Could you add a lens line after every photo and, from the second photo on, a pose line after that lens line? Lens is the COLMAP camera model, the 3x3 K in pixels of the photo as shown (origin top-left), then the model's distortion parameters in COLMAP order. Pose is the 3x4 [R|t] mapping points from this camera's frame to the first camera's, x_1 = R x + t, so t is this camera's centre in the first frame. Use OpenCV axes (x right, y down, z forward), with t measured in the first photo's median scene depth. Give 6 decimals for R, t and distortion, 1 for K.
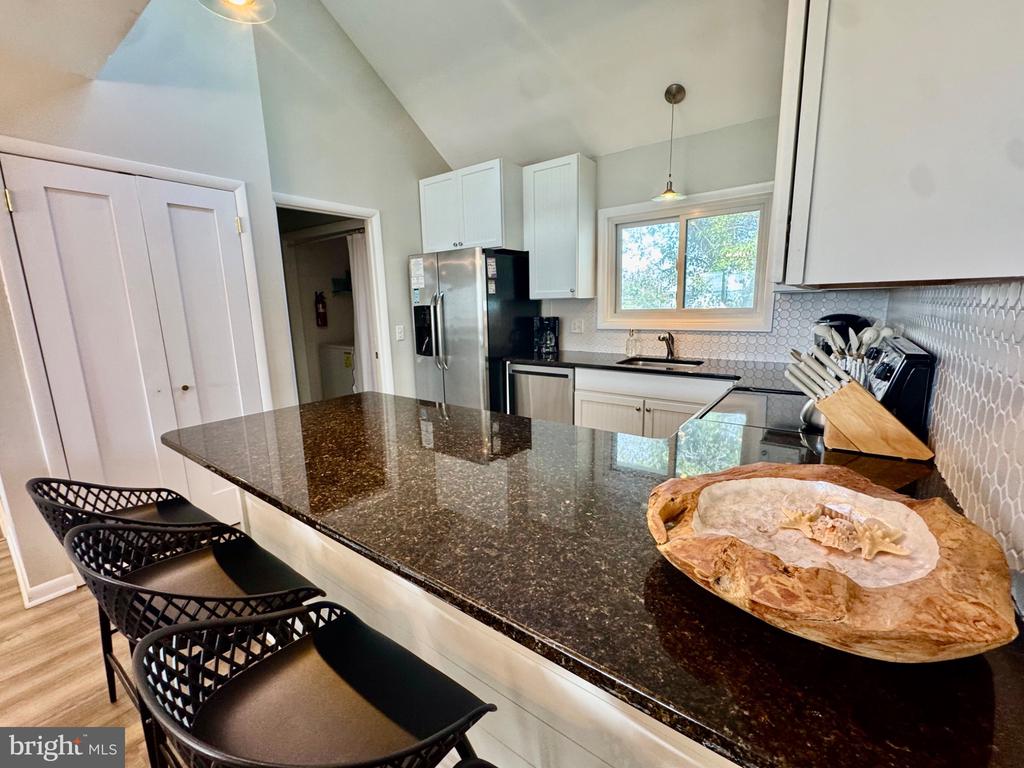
lens RADIAL K [[427.1, 0, 512.0], [0, 427.1, 384.0], [0, 0, 1]] dist [-0.001482, 0.000511]
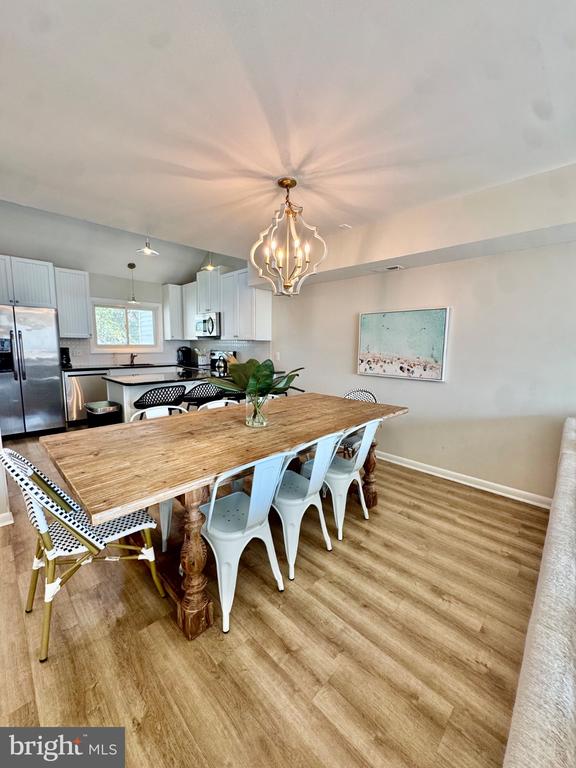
lens RADIAL K [[306.2, 0, 288.9], [0, 306.2, 382.4], [0, 0, 1]] dist [-0.003176, 0.000541]
pose [[0.141272, -0.099548, 0.984953, -1.261404], [0.171027, 0.982426, 0.074762, 0.066816], [-0.975086, 0.157892, 0.155814, -0.143812]]
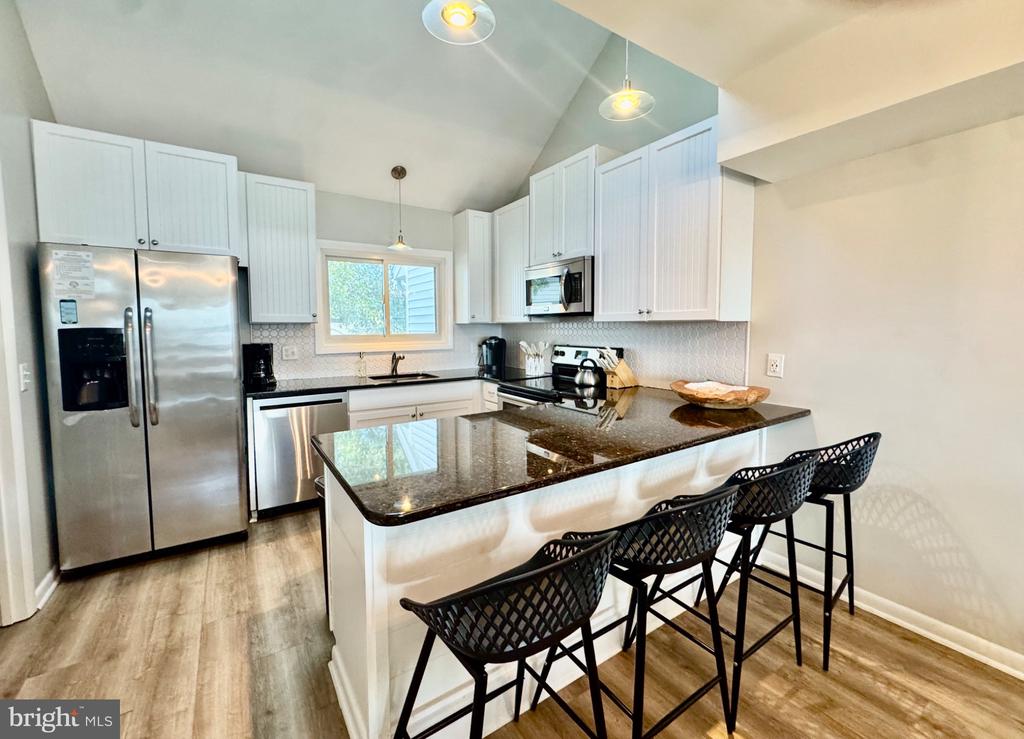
lens RADIAL K [[427.5, 0, 511.8], [0, 427.5, 354.1], [0, 0, 1]] dist [0.000656, -0.000286]
pose [[0.336730, -0.040034, 0.940750, -0.652751], [0.172644, 0.984783, -0.019888, -0.035140], [-0.925639, 0.169112, 0.338517, 0.277517]]
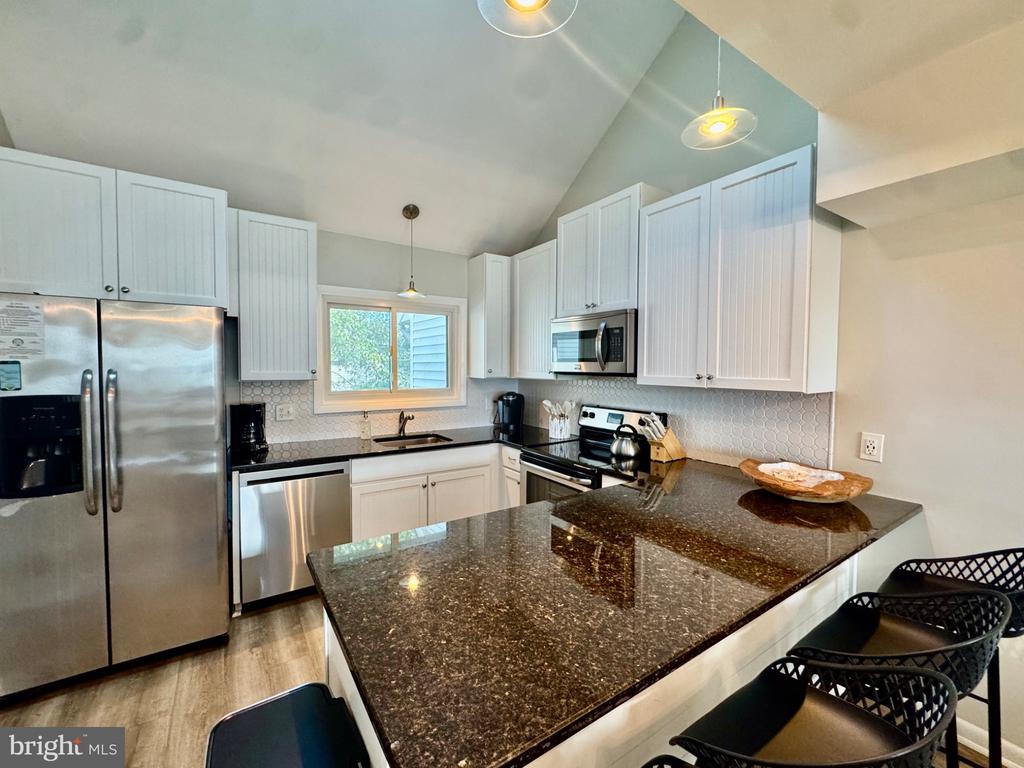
lens RADIAL K [[427.1, 0, 512.0], [0, 427.1, 384.0], [0, 0, 1]] dist [-0.001482, 0.000511]
pose [[0.331972, -0.014553, 0.943177, -0.552533], [0.163437, 0.985646, -0.042317, -0.096835], [-0.929022, 0.168198, 0.329586, 0.367886]]
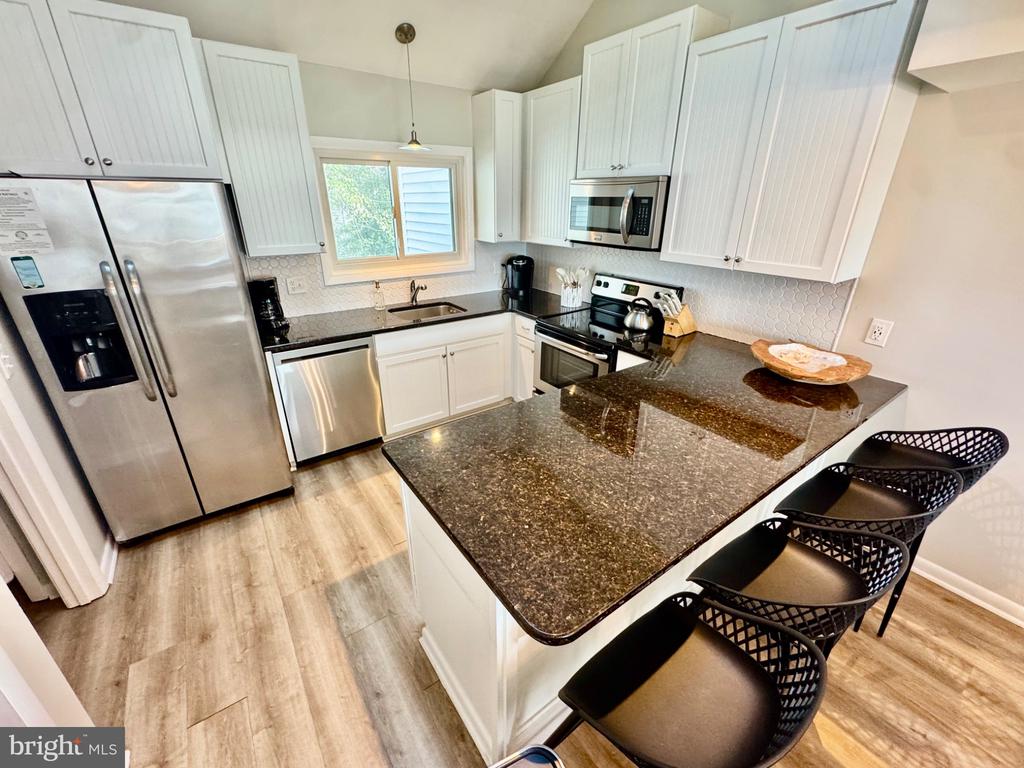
lens RADIAL K [[427.1, 0, 512.0], [0, 427.1, 384.0], [0, 0, 1]] dist [-0.001482, 0.000511]
pose [[0.302519, -0.355299, 0.884446, -0.582623], [0.165594, 0.933406, 0.318326, -0.175011], [-0.938649, 0.050159, 0.341208, 0.412778]]
